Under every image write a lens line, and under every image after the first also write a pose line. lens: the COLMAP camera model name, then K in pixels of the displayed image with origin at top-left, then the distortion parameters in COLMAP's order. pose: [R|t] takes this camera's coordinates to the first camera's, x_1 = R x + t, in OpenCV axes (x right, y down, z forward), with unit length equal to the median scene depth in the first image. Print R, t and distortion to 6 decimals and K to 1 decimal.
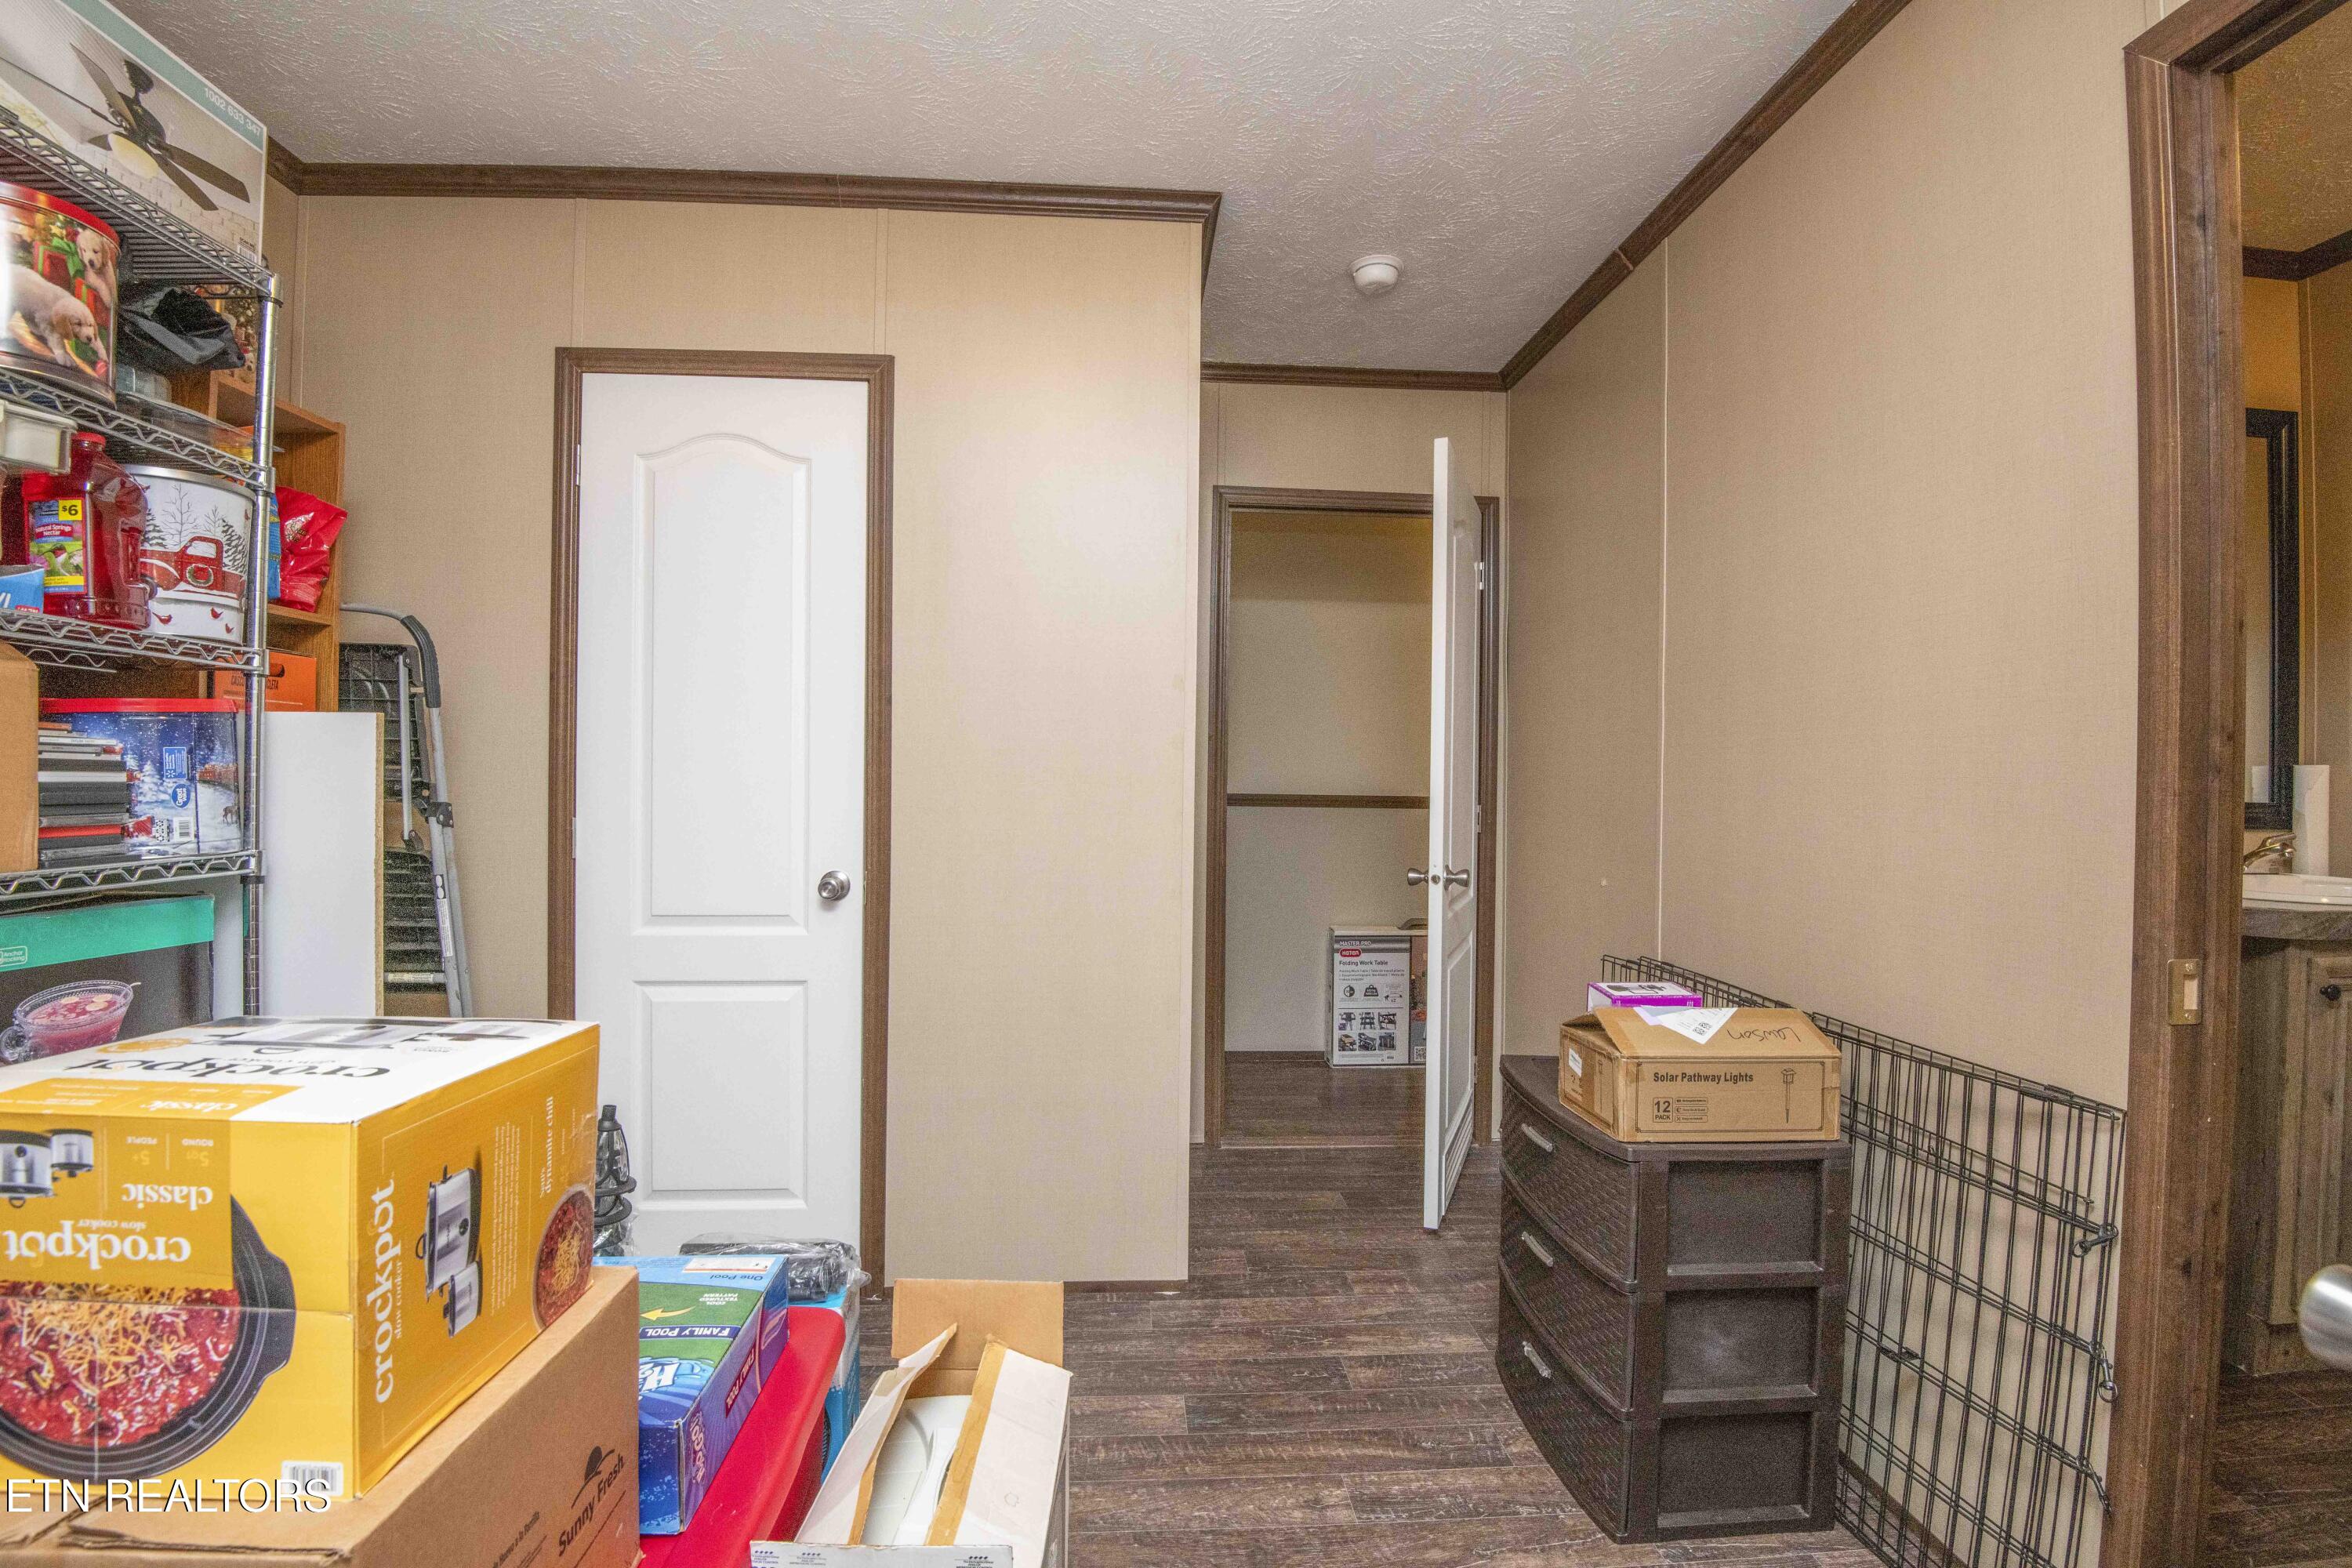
lens RADIAL K [[1083.5, 0, 1183.7], [0, 1083.5, 791.2], [0, 0, 1]] dist [-0.024226, -0.011525]
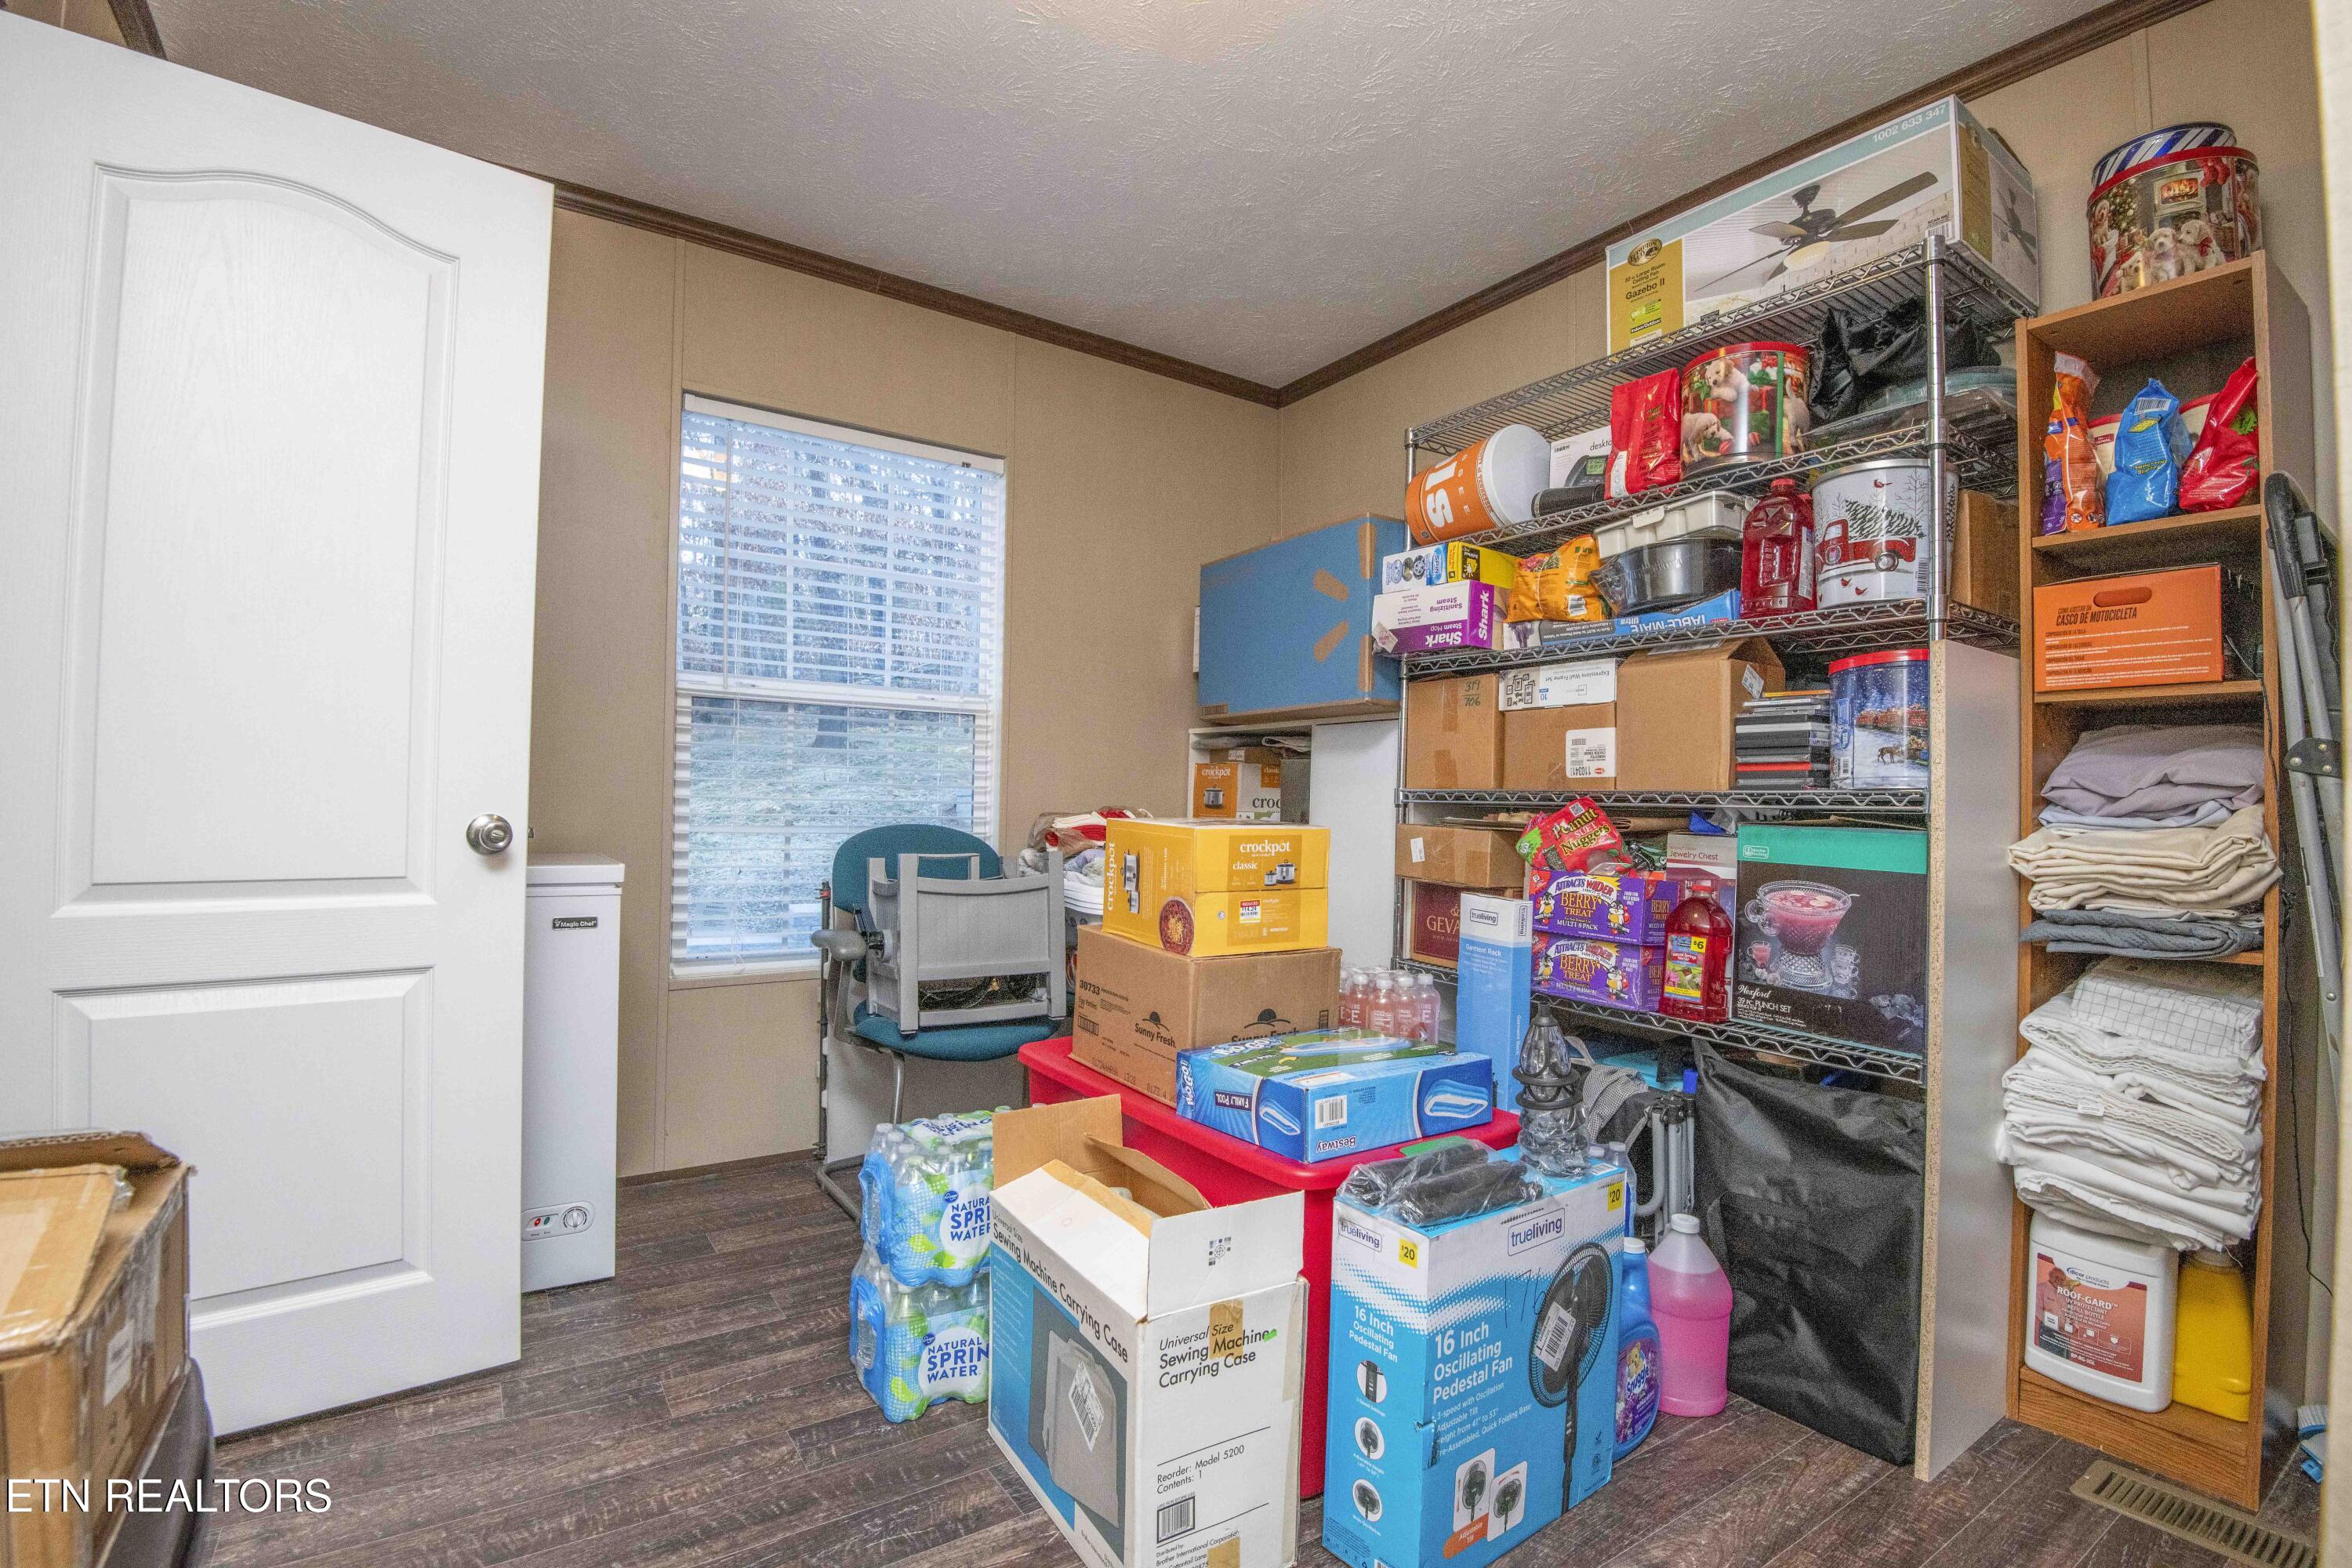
lens RADIAL K [[1083.5, 0, 1170.3], [0, 1083.5, 778.3], [0, 0, 1]] dist [-0.024226, -0.011525]
pose [[-0.864184, -0.039610, -0.501615, 0.341359], [-0.034435, 0.999215, -0.019578, 0.106254], [0.501997, 0.000354, -0.864869, 1.780667]]
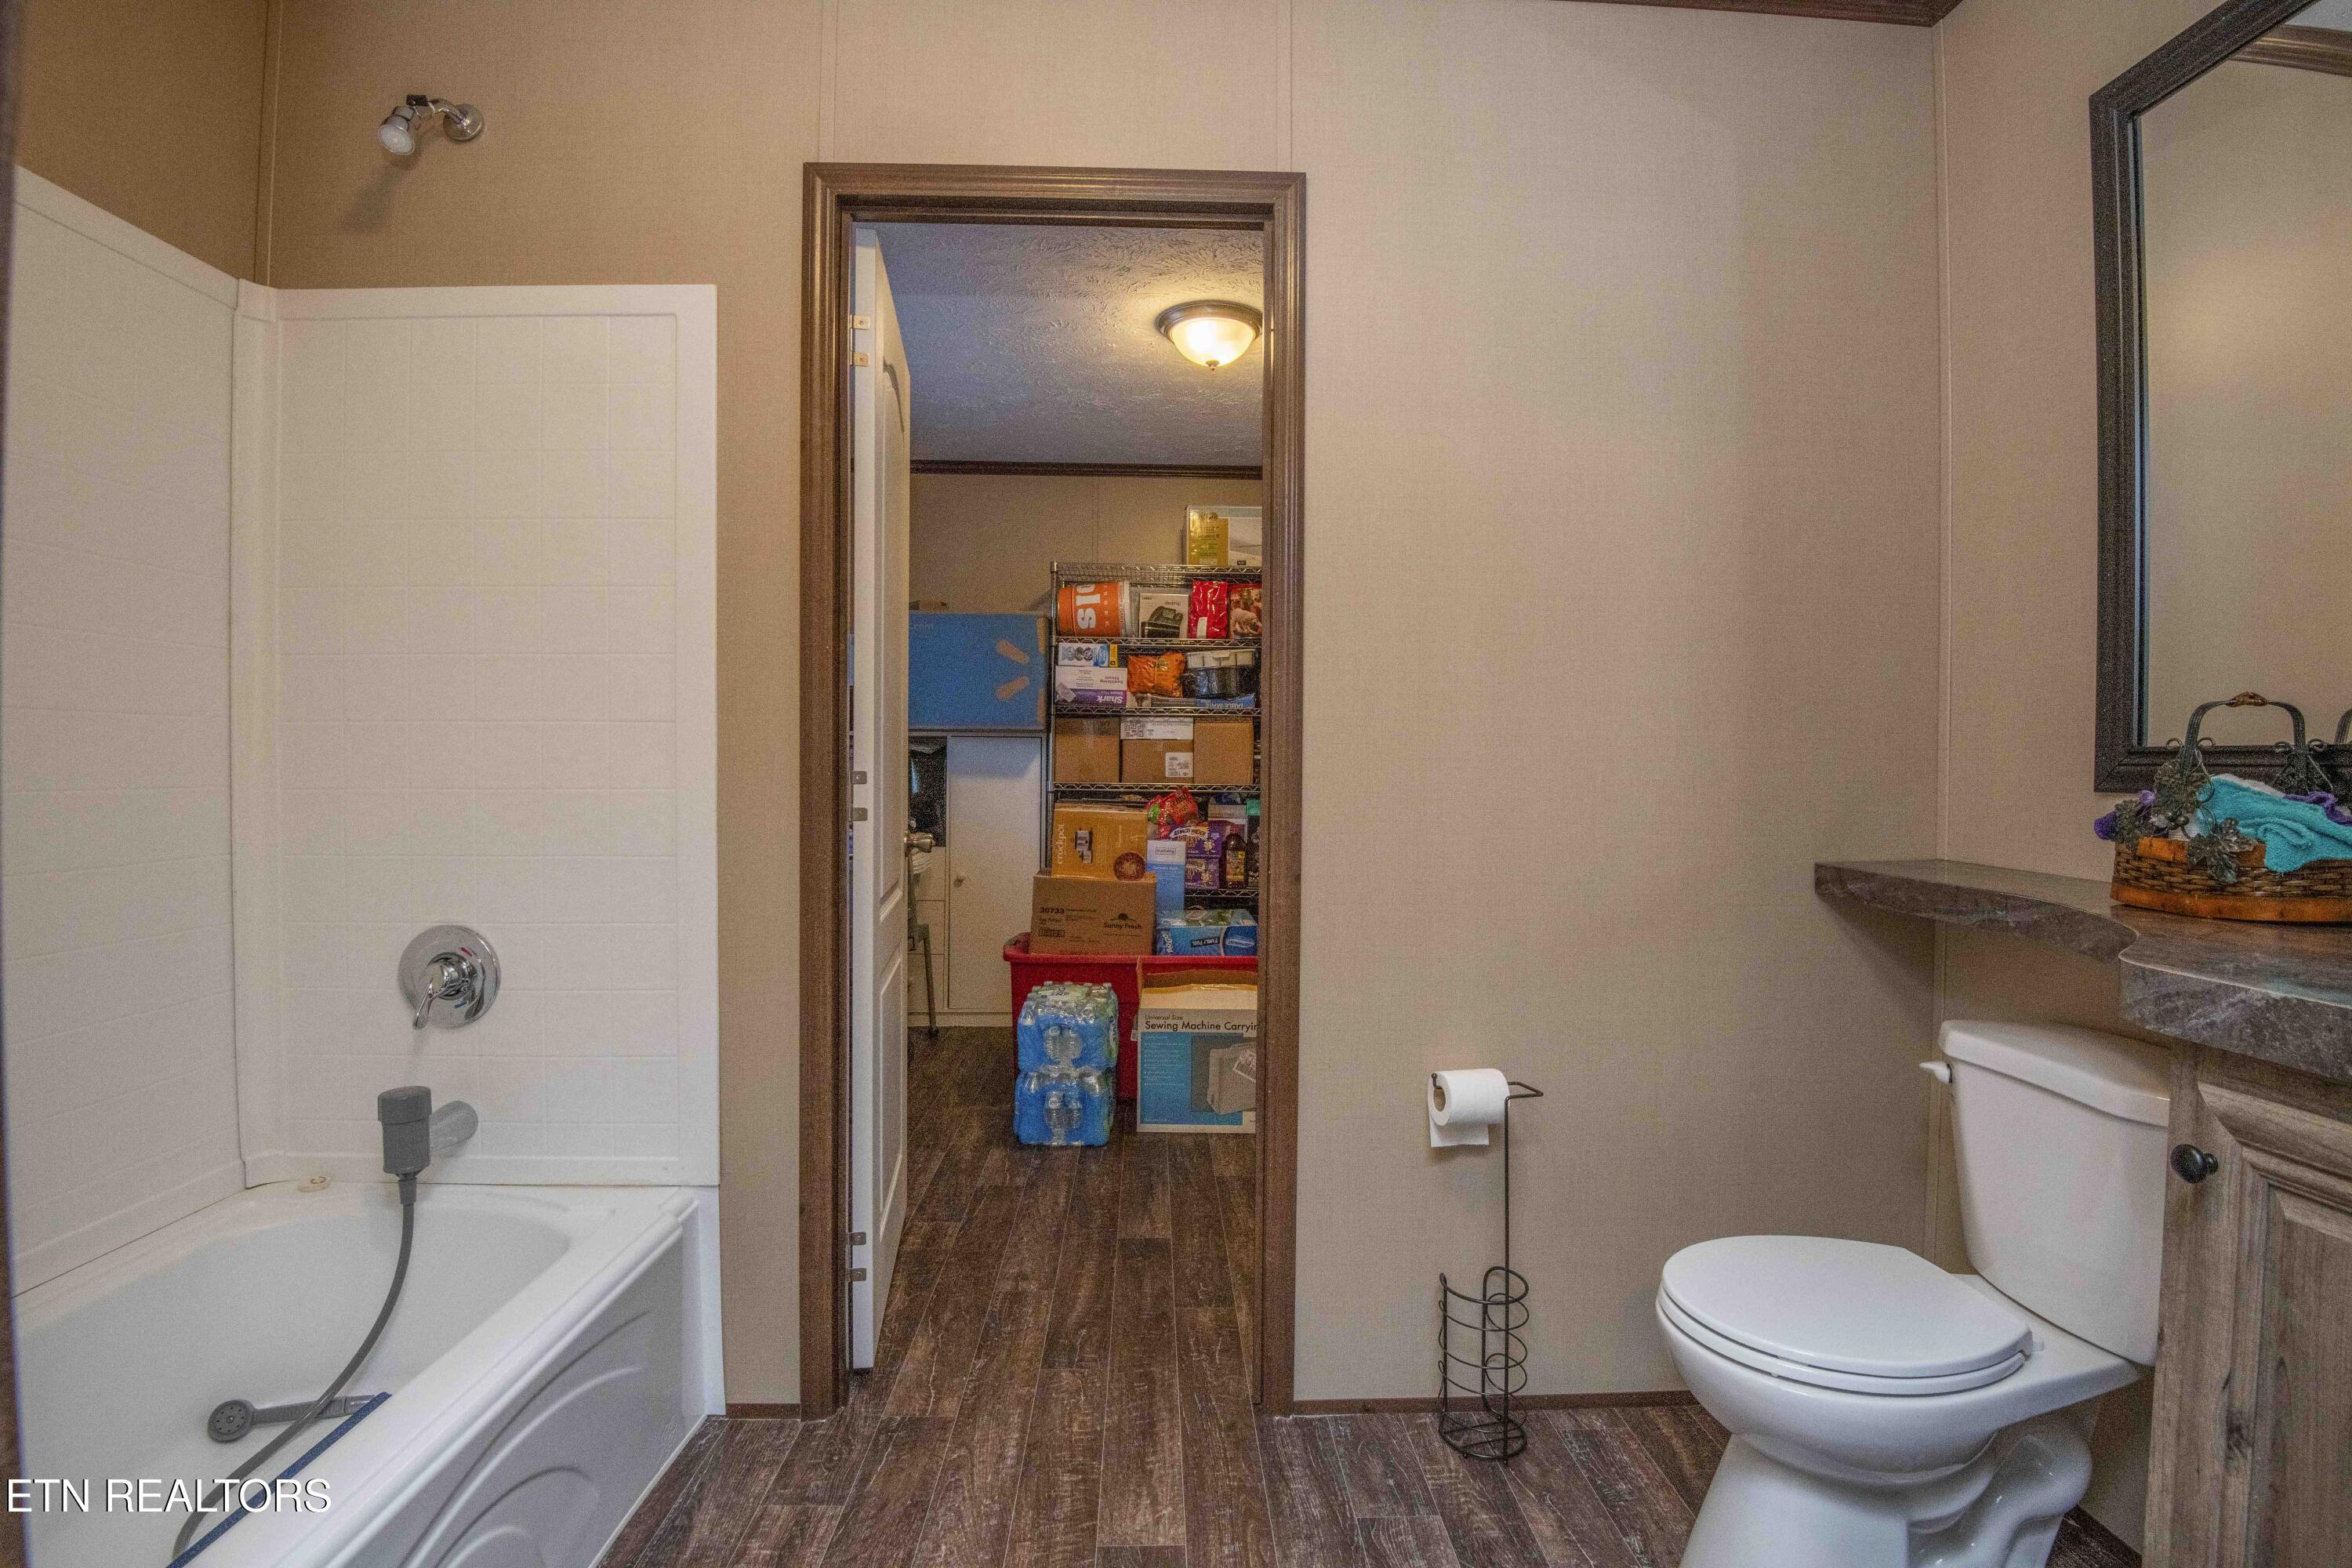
lens RADIAL K [[1083.5, 0, 1189.9], [0, 1083.5, 777.6], [0, 0, 1]] dist [-0.024226, -0.011525]
pose [[-0.017702, -0.002708, -0.999840, 2.180496], [-0.021920, 0.999757, -0.002319, 0.059632], [0.999603, 0.021875, -0.017757, 0.792206]]
